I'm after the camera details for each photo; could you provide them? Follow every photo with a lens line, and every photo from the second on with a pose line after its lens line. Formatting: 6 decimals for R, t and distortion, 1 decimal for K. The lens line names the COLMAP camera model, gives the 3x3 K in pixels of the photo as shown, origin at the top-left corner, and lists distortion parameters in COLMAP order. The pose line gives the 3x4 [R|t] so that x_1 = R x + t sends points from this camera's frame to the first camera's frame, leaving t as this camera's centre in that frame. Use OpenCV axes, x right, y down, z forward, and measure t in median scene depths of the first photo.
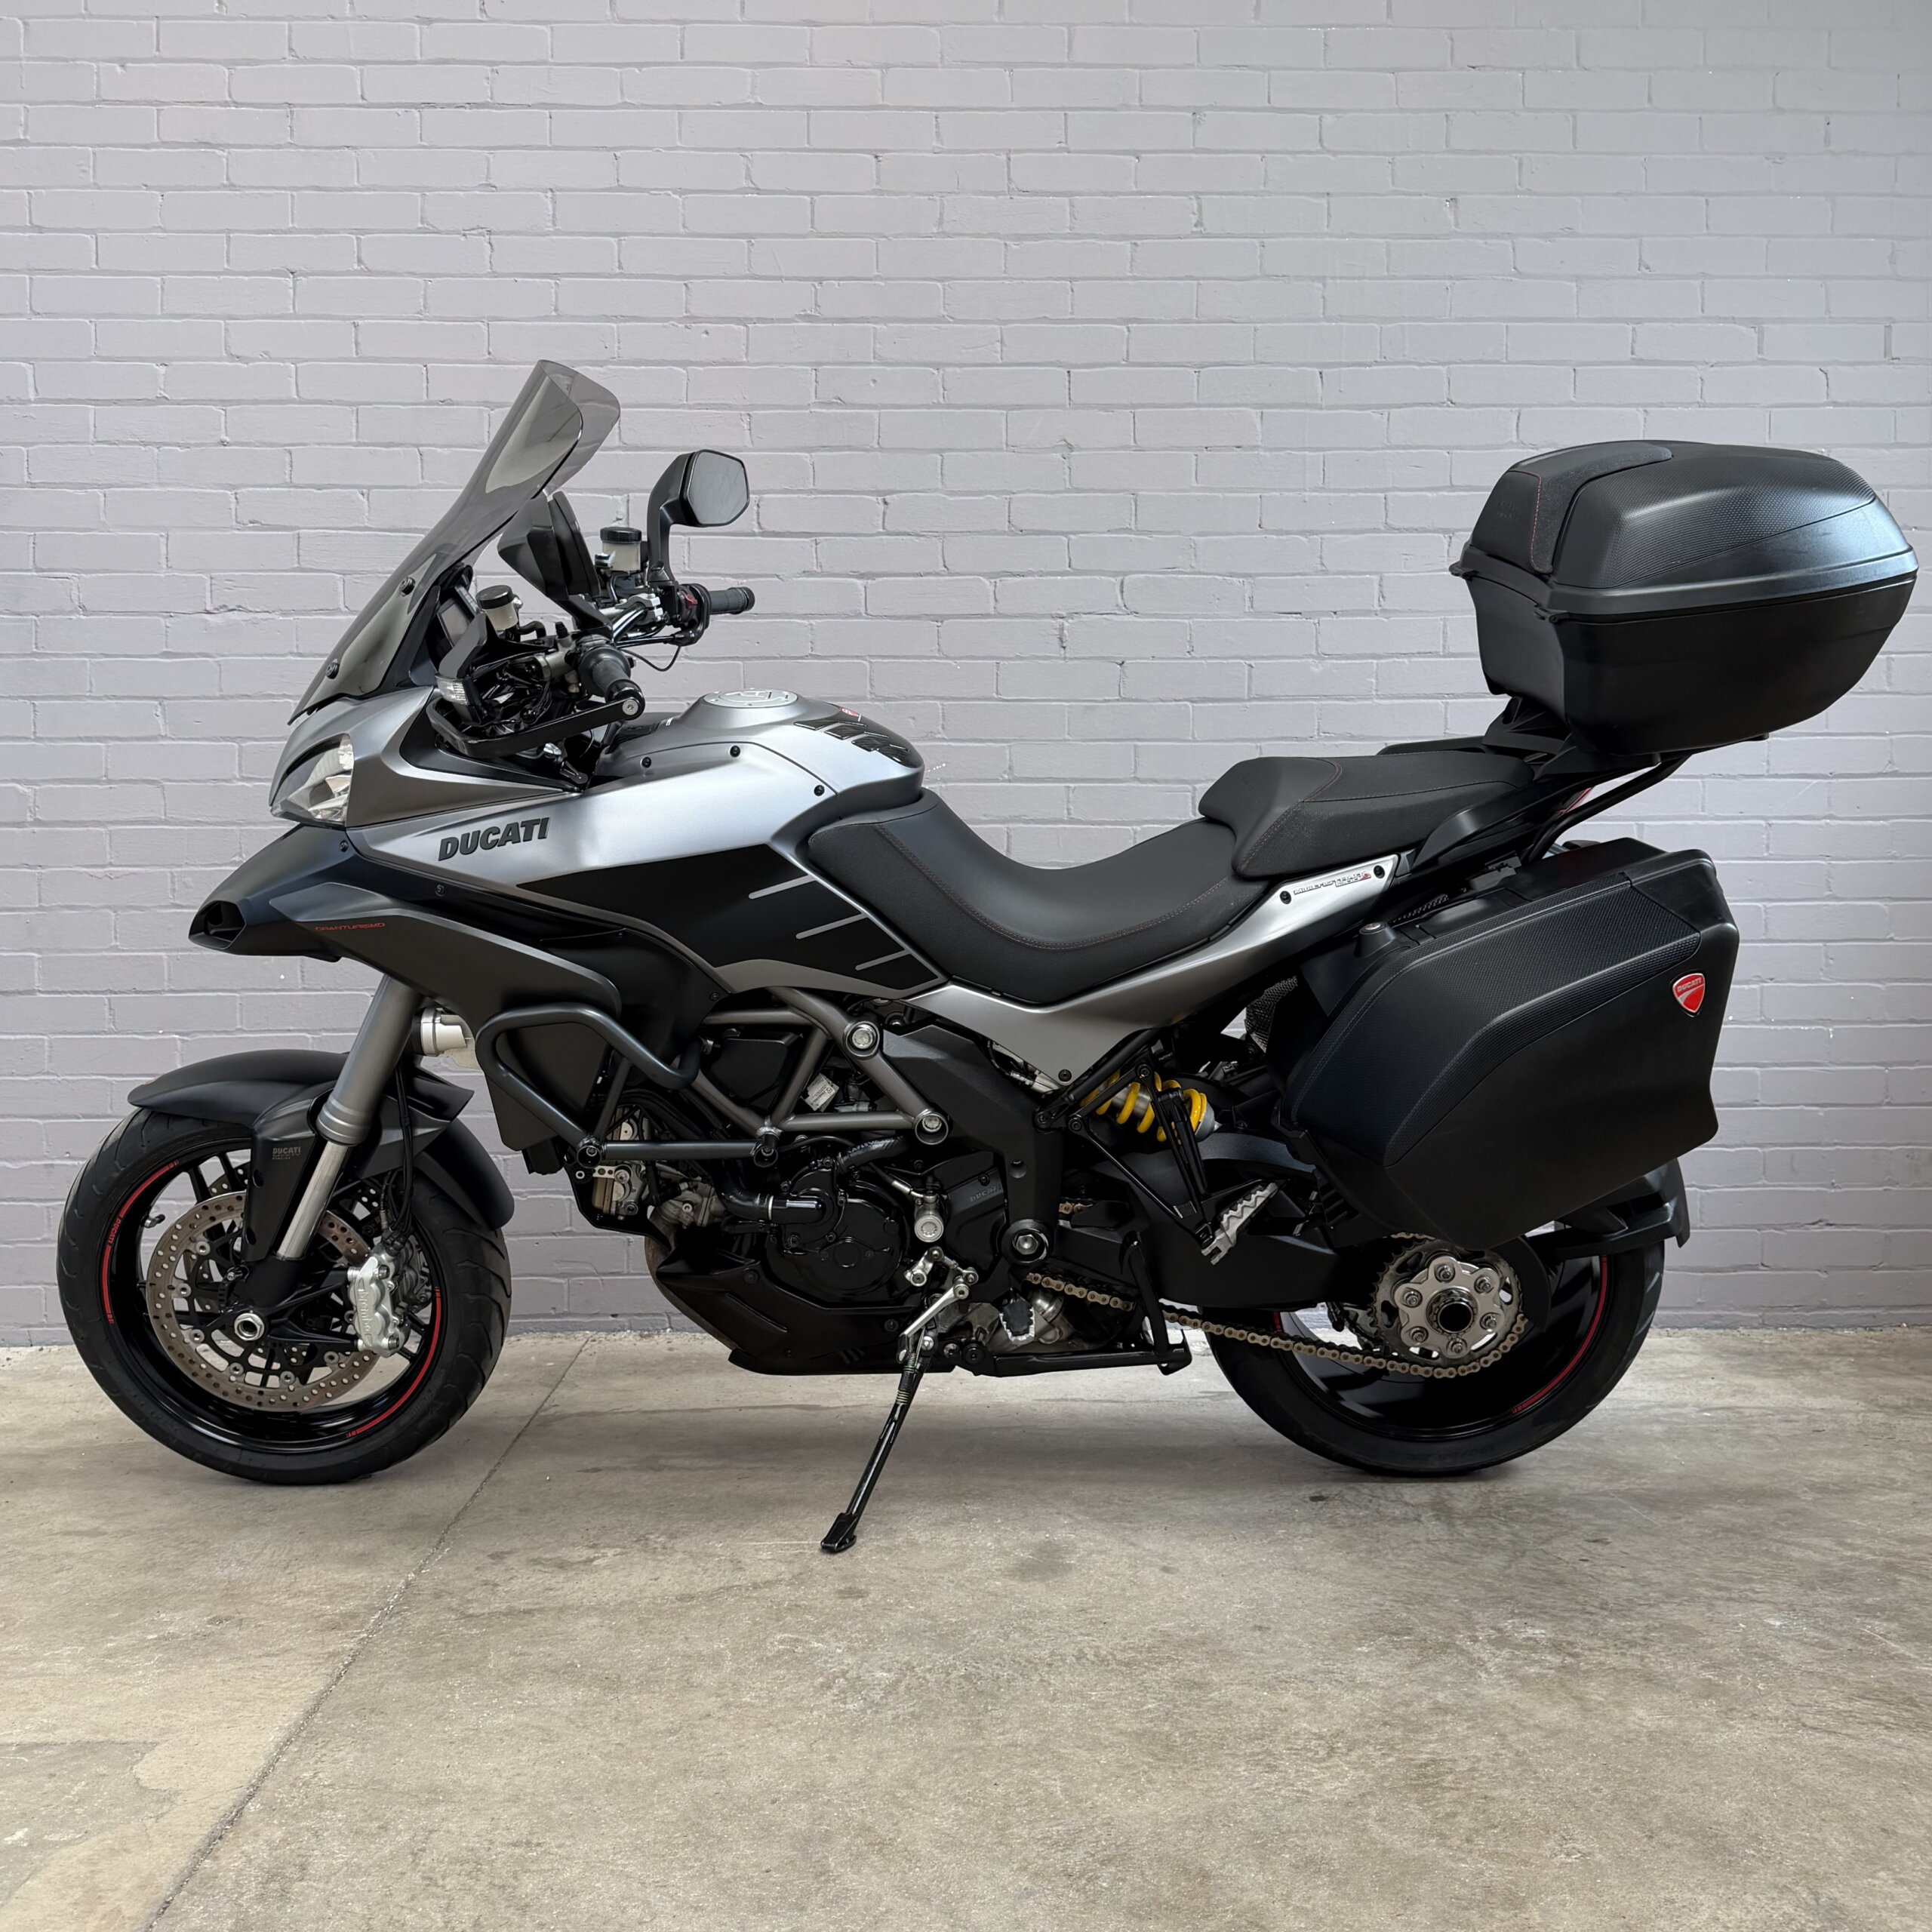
lens RADIAL K [[1976.6, 0, 967.0], [0, 1976.6, 968.8], [0, 0, 1]] dist [0.202465, -0.463846]
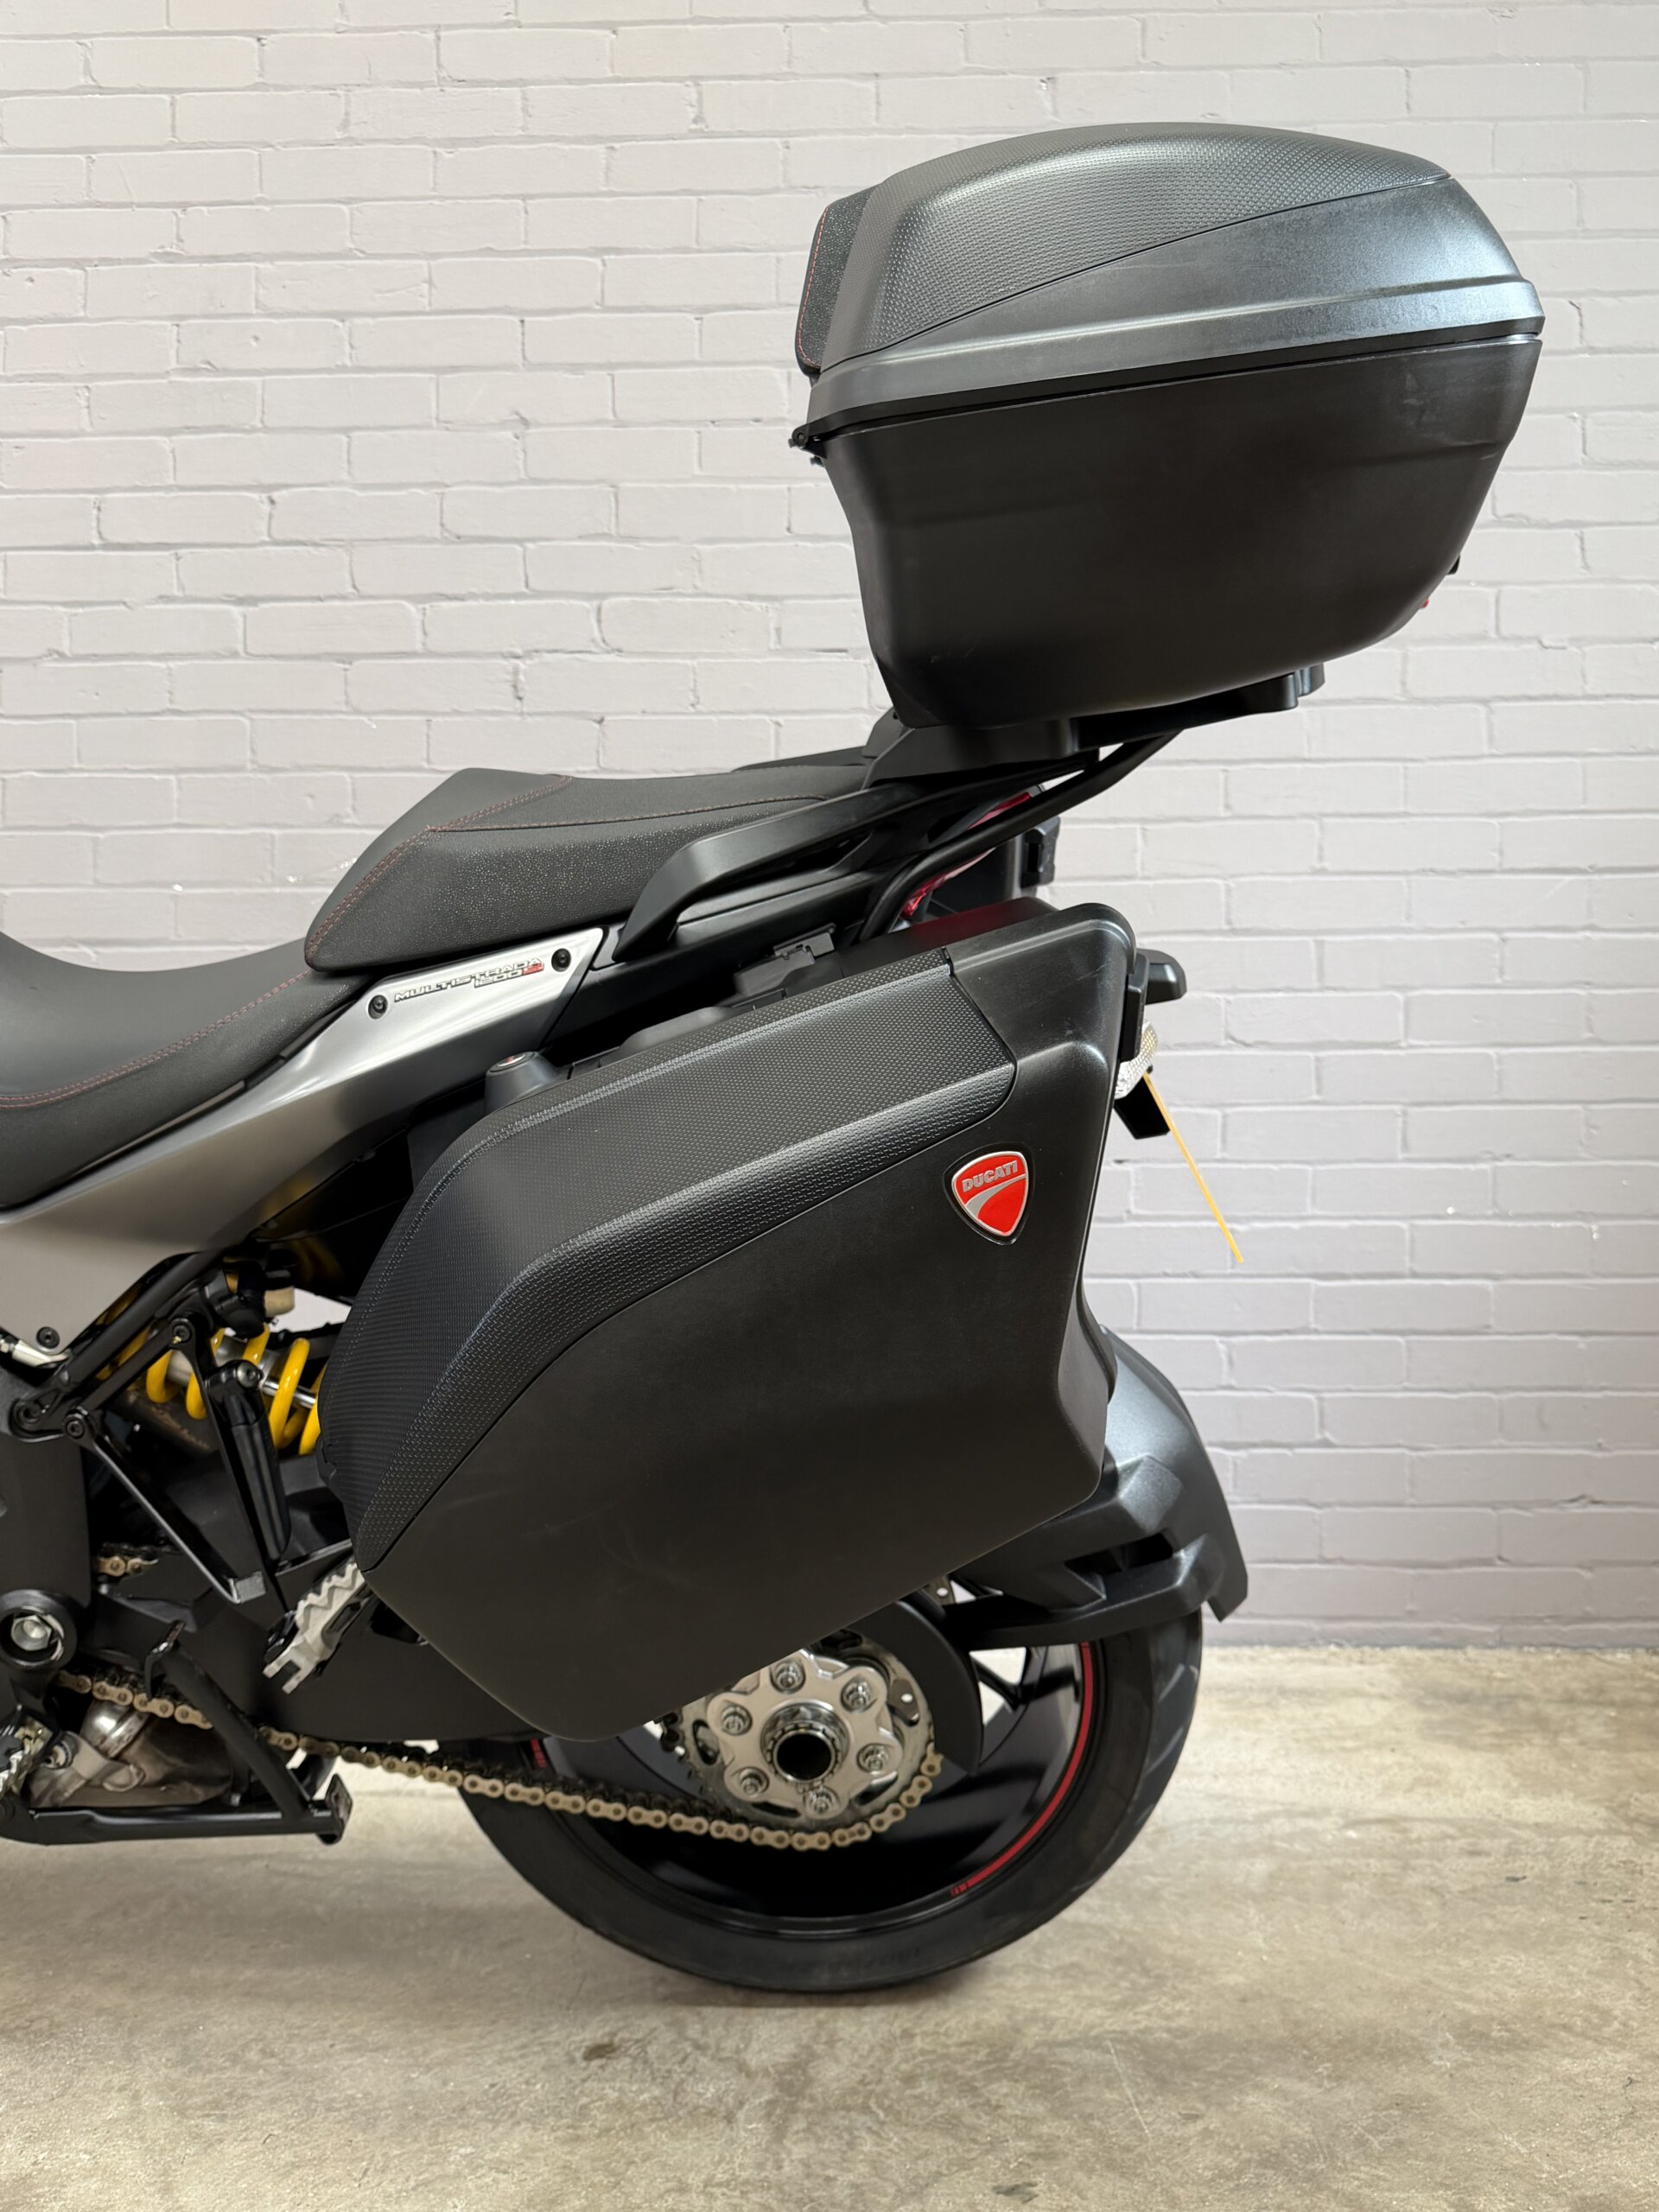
lens RADIAL K [[1863.1, 0, 830.8], [0, 1863.1, 1110.7], [0, 0, 1]] dist [0.088534, -0.160362]
pose [[0.998657, -0.002103, -0.051767, 0.287506], [0.001225, 0.999855, -0.016997, 0.000074], [0.051795, 0.016911, 0.998515, 0.479833]]
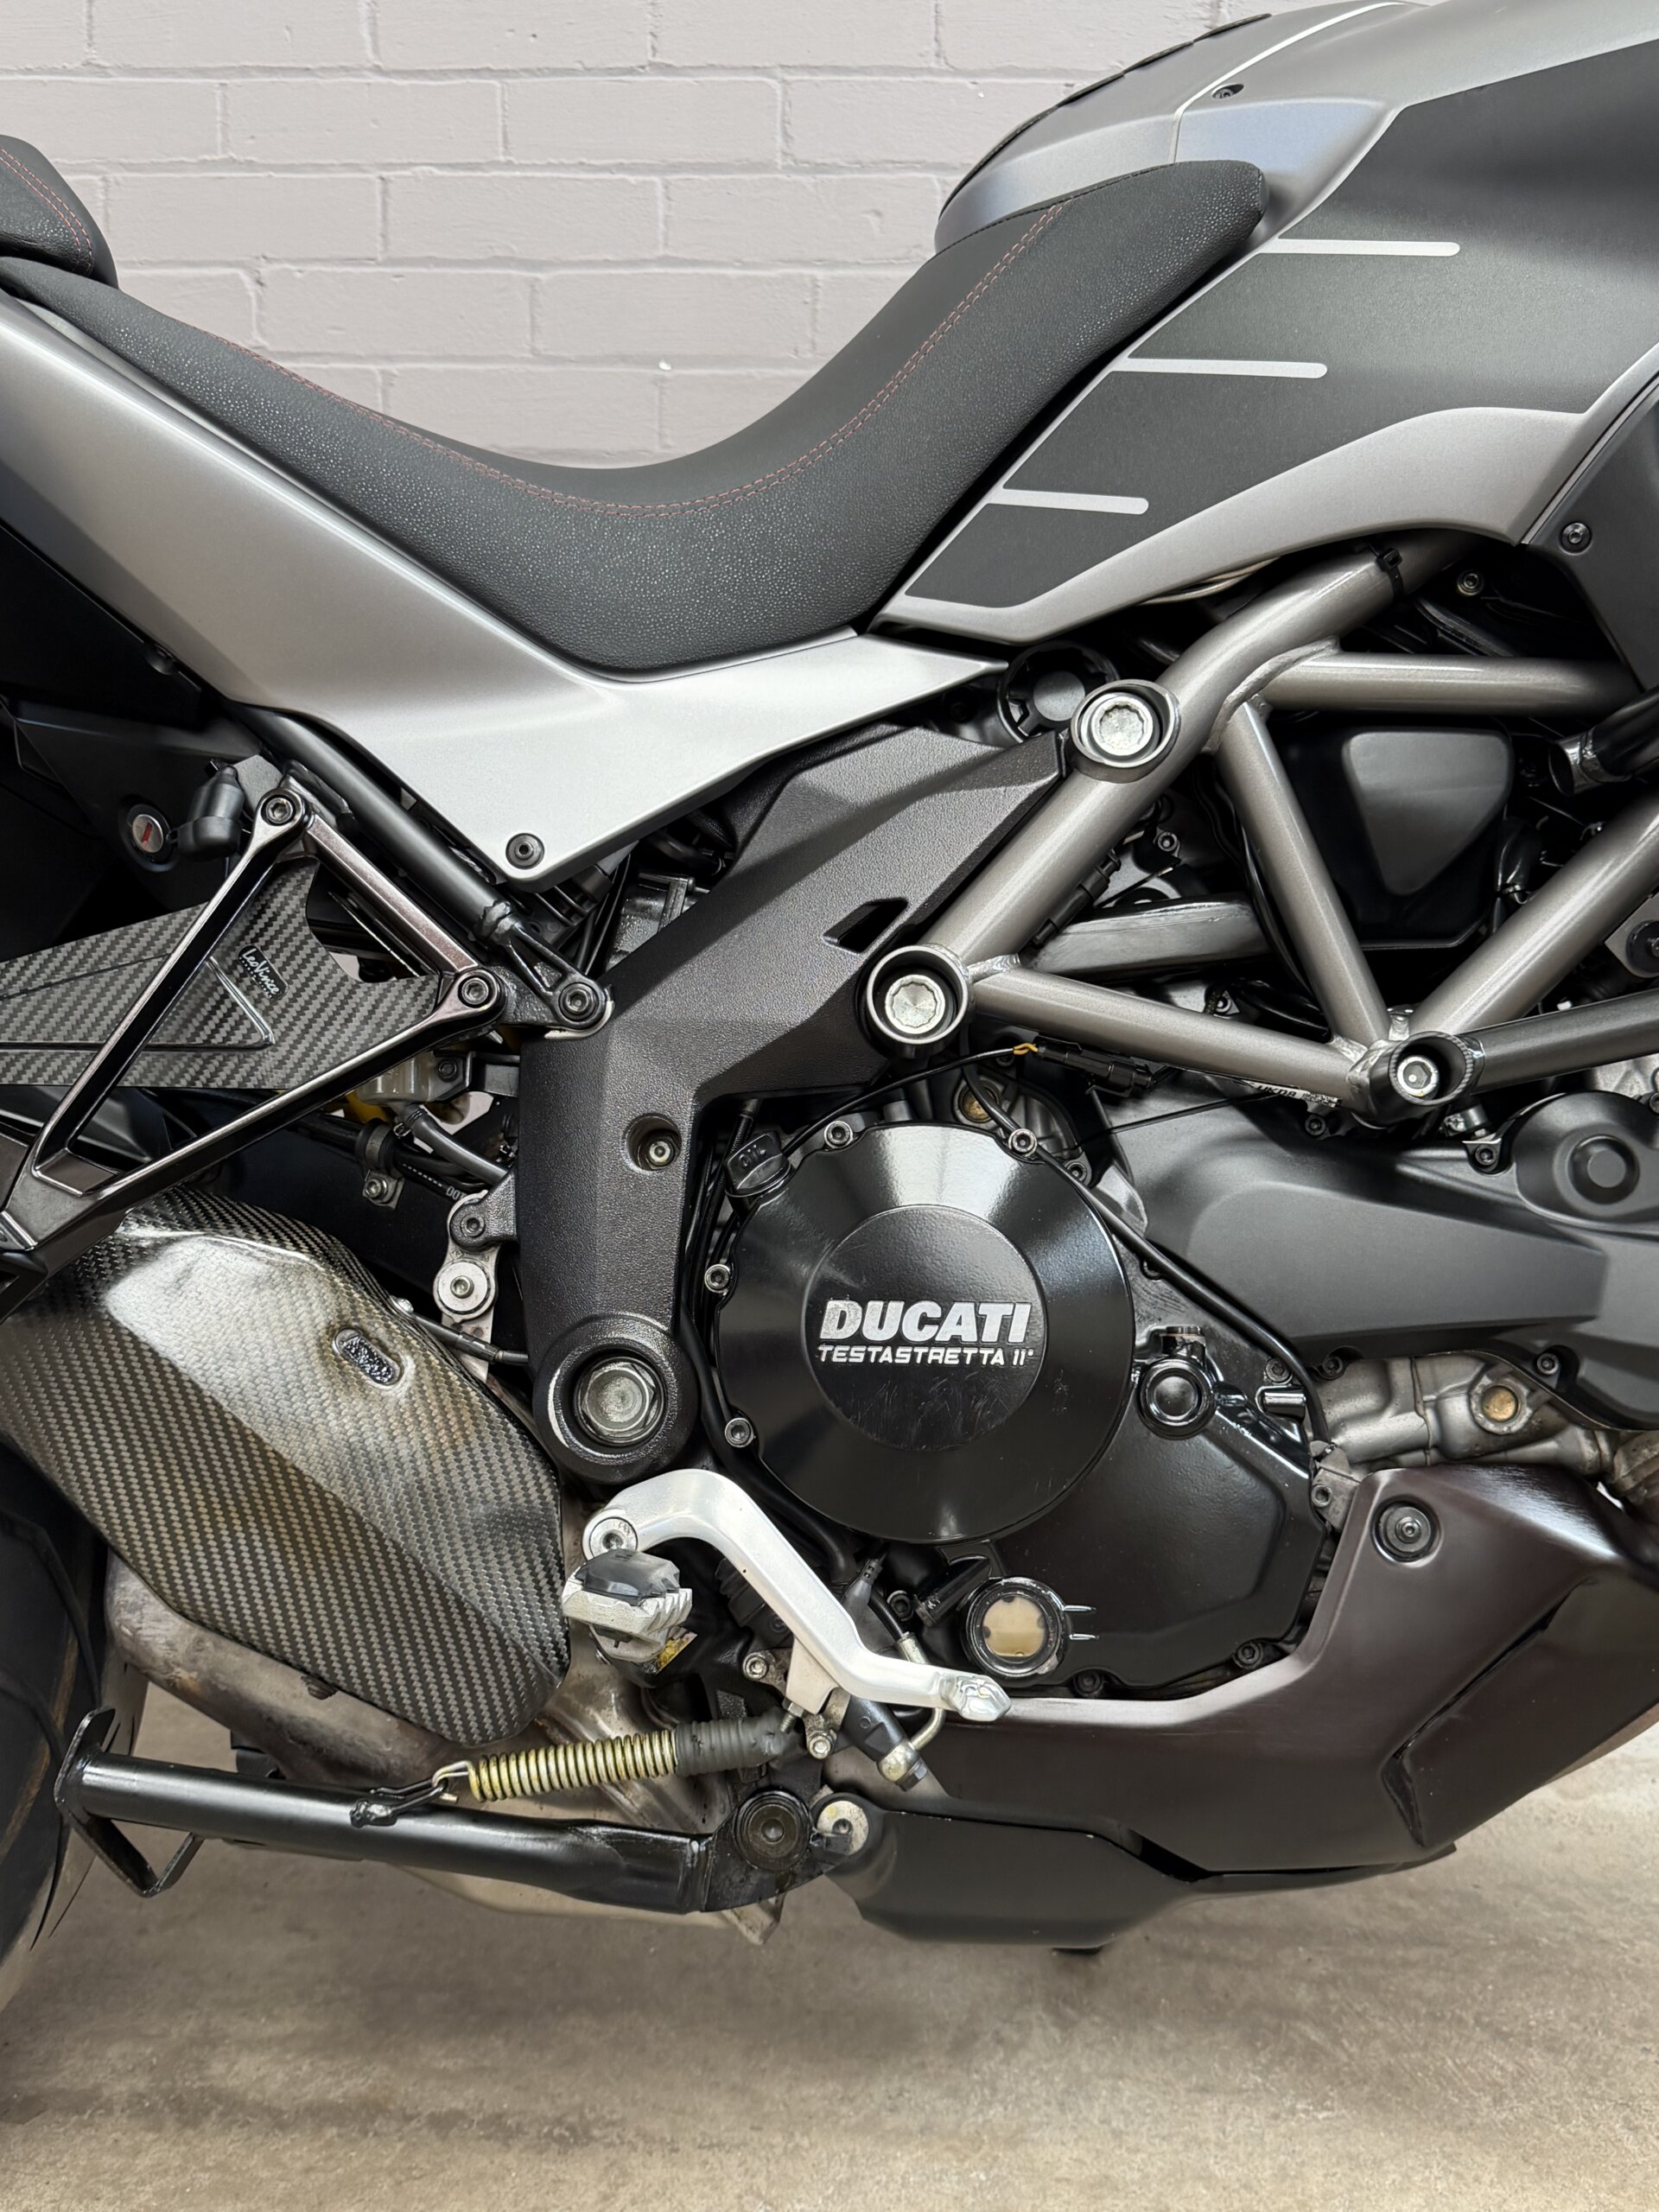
lens RADIAL K [[2137.3, 0, 823.3], [0, 2137.3, 1107.7], [0, 0, 1]] dist [0.114512, -0.219351]
pose [[0.999341, 0.015315, -0.032905, -0.029479], [-0.010396, 0.989413, 0.144752, 0.005009], [0.034773, -0.144315, 0.988921, 0.705481]]
